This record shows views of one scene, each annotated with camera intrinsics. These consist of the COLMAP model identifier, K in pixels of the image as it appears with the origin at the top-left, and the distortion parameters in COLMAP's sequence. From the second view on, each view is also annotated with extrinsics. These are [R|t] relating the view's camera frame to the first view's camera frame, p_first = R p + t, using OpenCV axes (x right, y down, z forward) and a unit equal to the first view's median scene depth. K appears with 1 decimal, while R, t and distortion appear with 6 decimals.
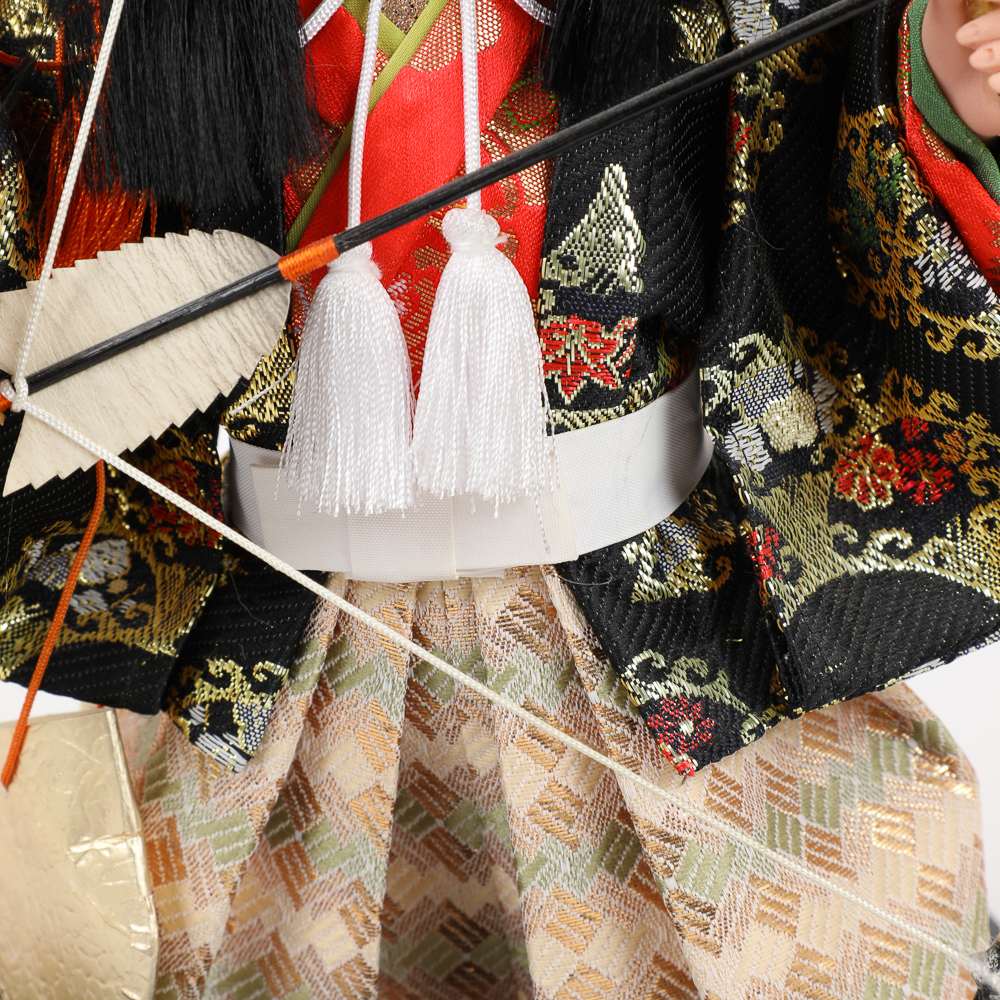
lens RADIAL K [[2378.1, 0, 455.0], [0, 2378.1, 524.1], [0, 0, 1]] dist [0.089017, 0.000000]
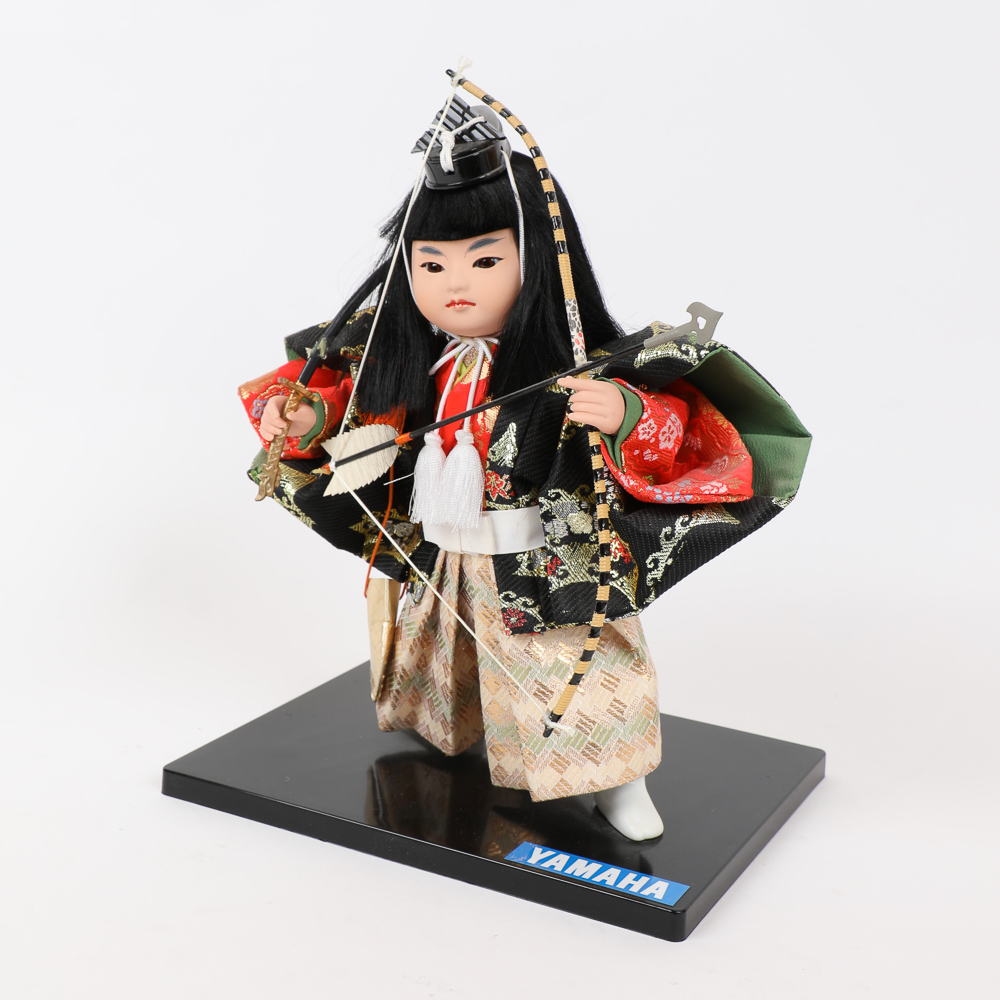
lens RADIAL K [[1528.9, 0, 492.7], [0, 1528.9, 494.9], [0, 0, 1]] dist [-0.095404, 0.000000]
pose [[0.804289, 0.173387, -0.568380, 1.099989], [-0.194371, 0.980632, 0.024100, -0.101735], [0.561550, 0.091093, 0.822413, -0.538093]]
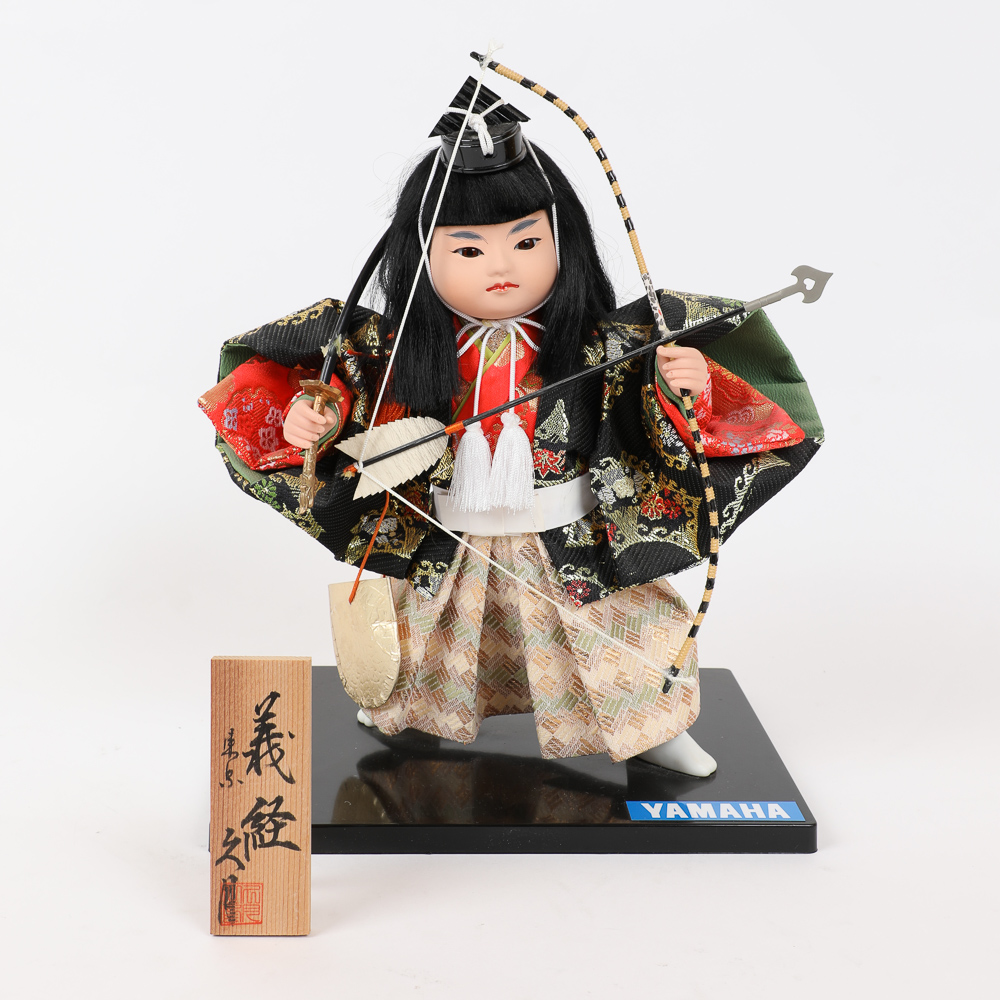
lens RADIAL K [[1538.8, 0, 499.9], [0, 1538.8, 460.8], [0, 0, 1]] dist [-0.072819, 0.000000]
pose [[0.993175, 0.045312, -0.107474, 0.196639], [-0.050477, 0.997673, -0.045837, 0.017887], [0.105147, 0.050949, 0.993151, -0.895392]]
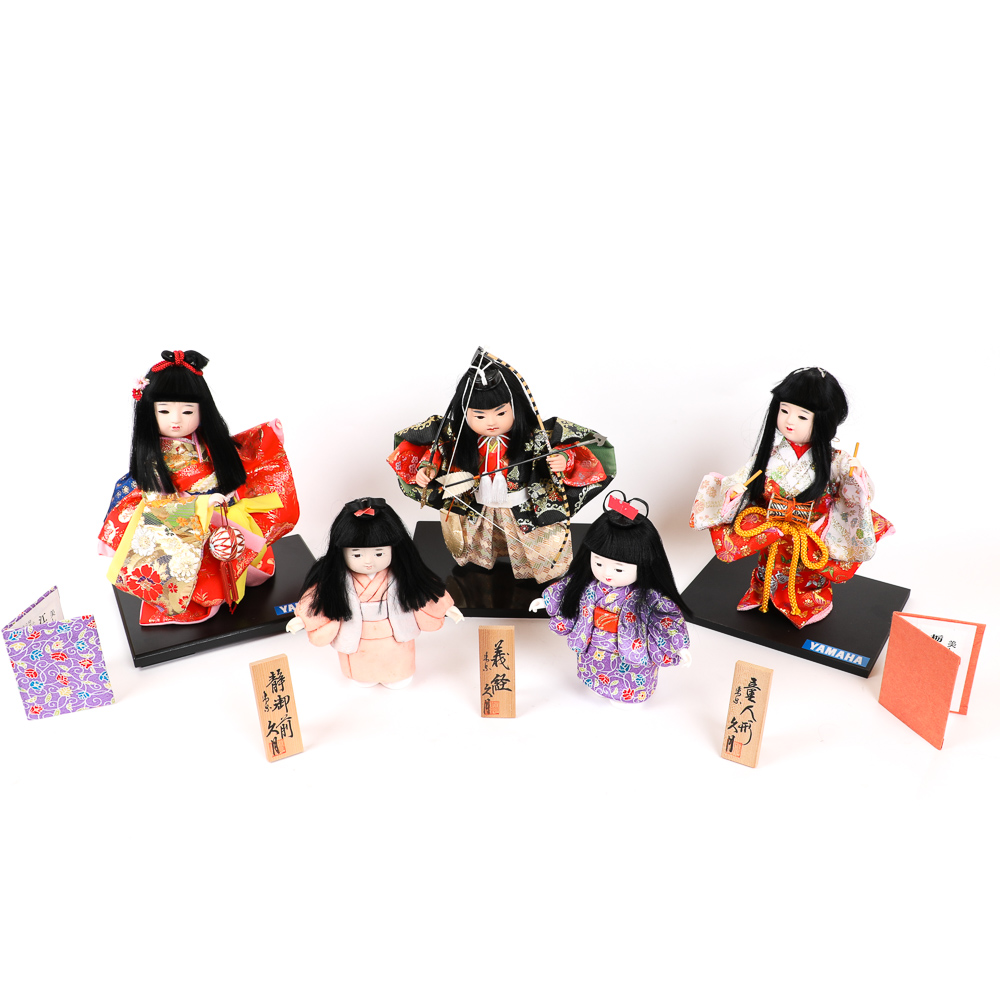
lens RADIAL K [[1066.3, 0, 501.3], [0, 1066.3, 497.7], [0, 0, 1]] dist [-0.091522, 0.000000]
pose [[0.975293, 0.097326, -0.198323, 0.735138], [-0.038278, 0.958596, 0.282184, -1.044816], [0.217576, -0.267621, 0.938637, -2.415557]]
